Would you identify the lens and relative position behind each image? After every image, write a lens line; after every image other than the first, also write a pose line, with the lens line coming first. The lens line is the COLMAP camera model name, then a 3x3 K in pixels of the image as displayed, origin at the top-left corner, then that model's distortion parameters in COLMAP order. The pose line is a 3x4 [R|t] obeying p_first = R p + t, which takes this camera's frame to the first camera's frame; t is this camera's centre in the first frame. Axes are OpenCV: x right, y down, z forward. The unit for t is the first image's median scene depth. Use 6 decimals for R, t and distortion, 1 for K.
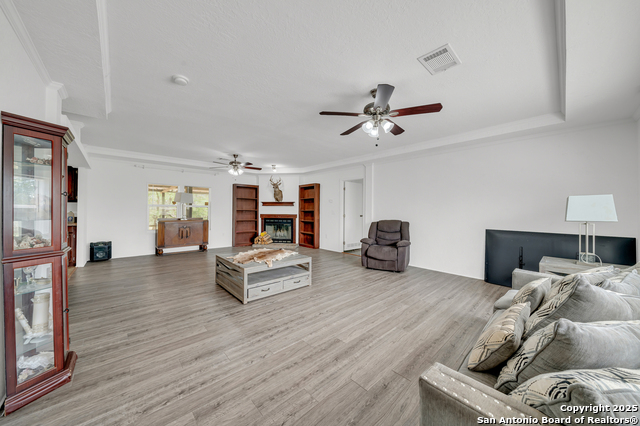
lens RADIAL K [[224.8, 0, 321.6], [0, 224.8, 212.5], [0, 0, 1]] dist [-0.002056, -0.000306]
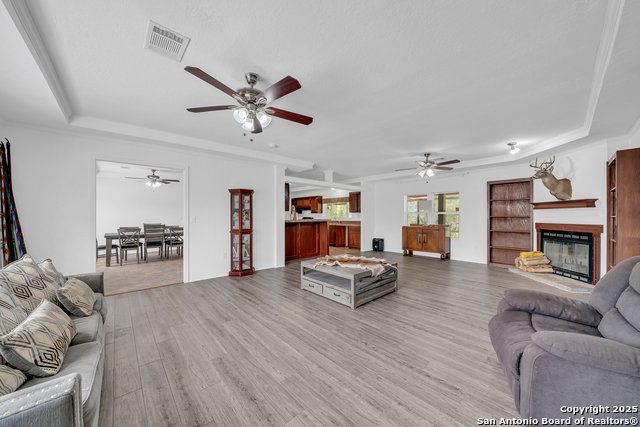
lens RADIAL K [[224.8, 0, 316.1], [0, 224.8, 217.3], [0, 0, 1]] dist [-0.002056, -0.000306]
pose [[-0.016114, -0.002866, -0.999866, 0.460418], [-0.005070, 0.999983, -0.002784, -0.003318], [0.999857, 0.005024, -0.016129, 0.525086]]
